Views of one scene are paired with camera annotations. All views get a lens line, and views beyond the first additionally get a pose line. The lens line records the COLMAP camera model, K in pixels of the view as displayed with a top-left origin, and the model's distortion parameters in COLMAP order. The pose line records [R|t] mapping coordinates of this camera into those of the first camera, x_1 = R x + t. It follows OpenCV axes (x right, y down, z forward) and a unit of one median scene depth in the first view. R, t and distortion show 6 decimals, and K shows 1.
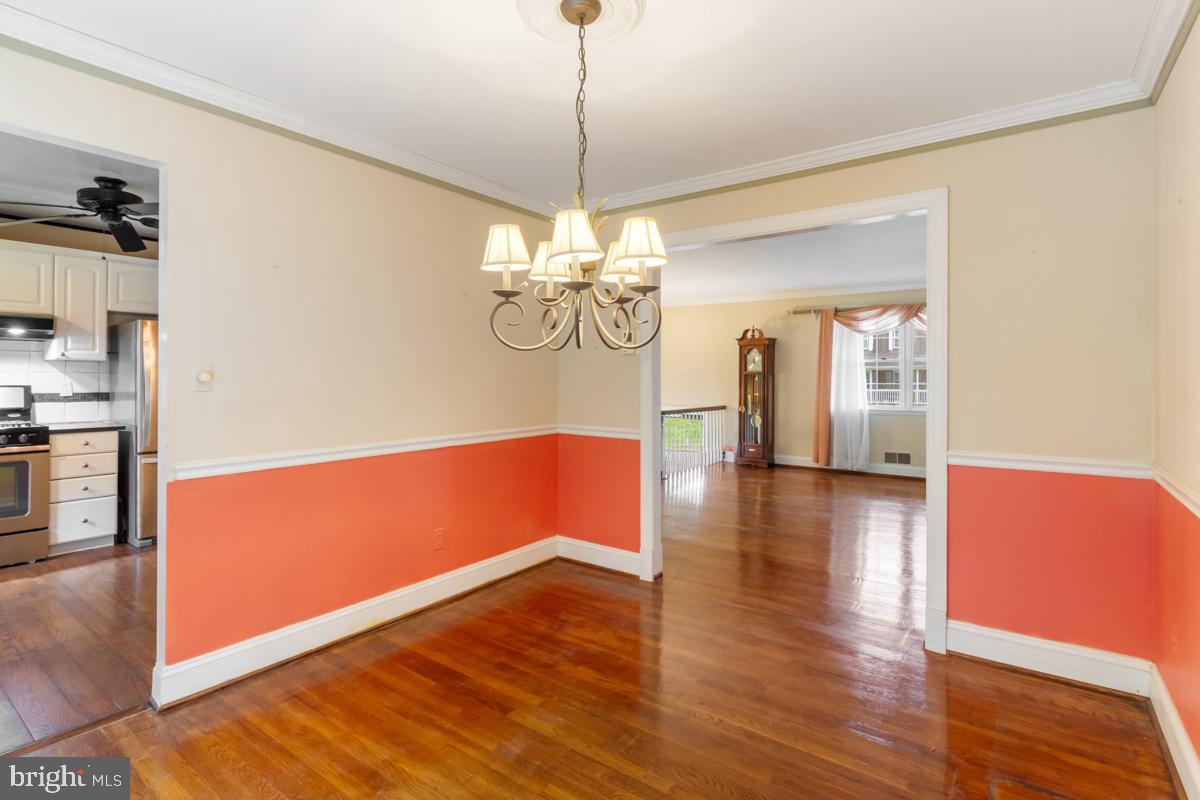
lens RADIAL K [[575.4, 0, 611.7], [0, 575.4, 371.6], [0, 0, 1]] dist [-0.004913, -0.002028]
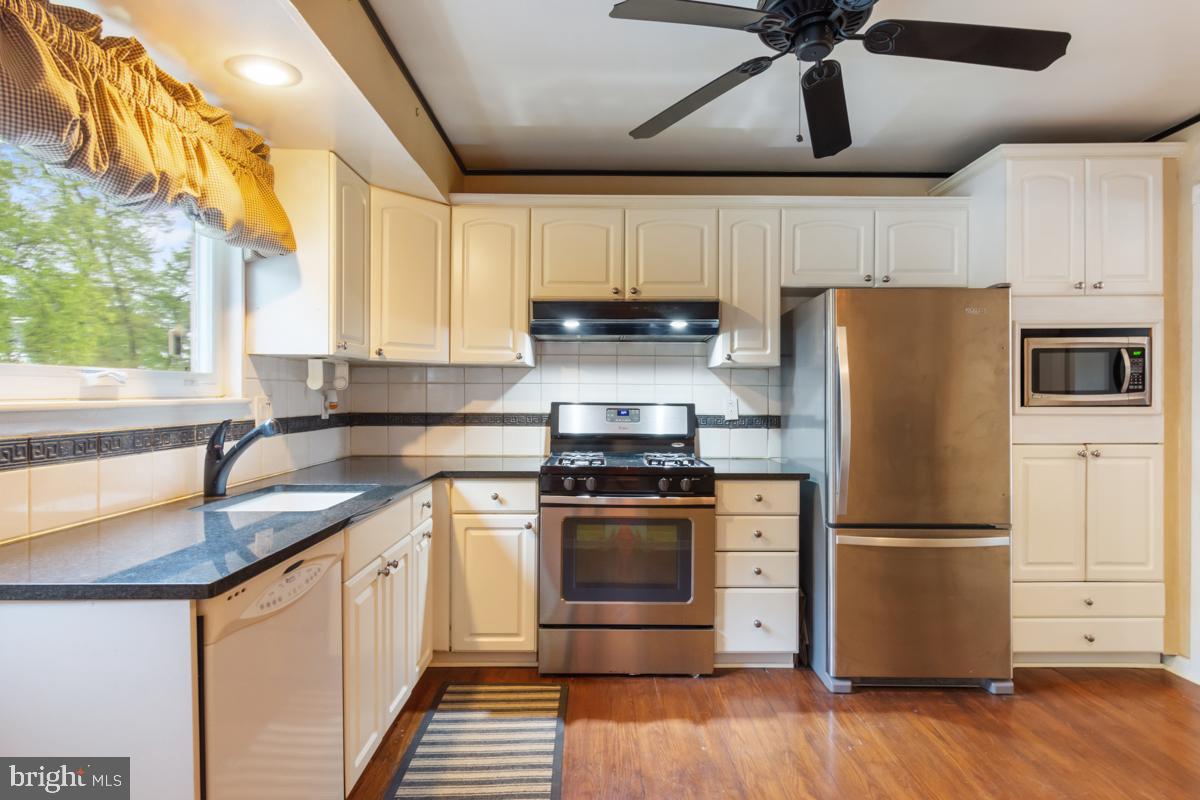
lens RADIAL K [[628.5, 0, 607.8], [0, 628.5, 394.6], [0, 0, 1]] dist [-0.001689, -0.003523]
pose [[0.592731, -0.003169, -0.805394, -0.453762], [0.002893, 0.999994, -0.001806, 0.014234], [0.805395, -0.001259, 0.592737, 0.452383]]
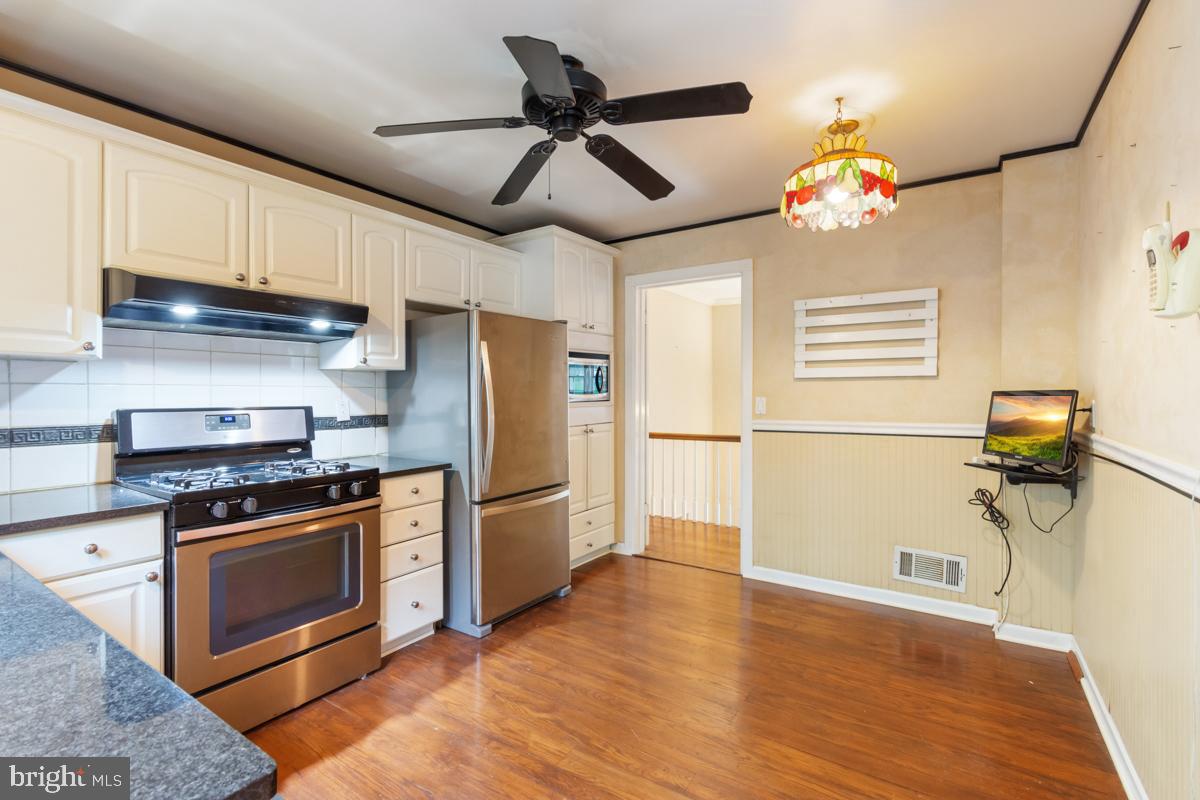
lens RADIAL K [[531.0, 0, 609.9], [0, 531.0, 394.3], [0, 0, 1]] dist [0.001360, -0.000308]
pose [[0.999010, -0.004797, 0.044235, -0.690008], [0.004284, 0.999922, 0.011692, 0.004275], [-0.044287, -0.011491, 0.998953, 0.348863]]
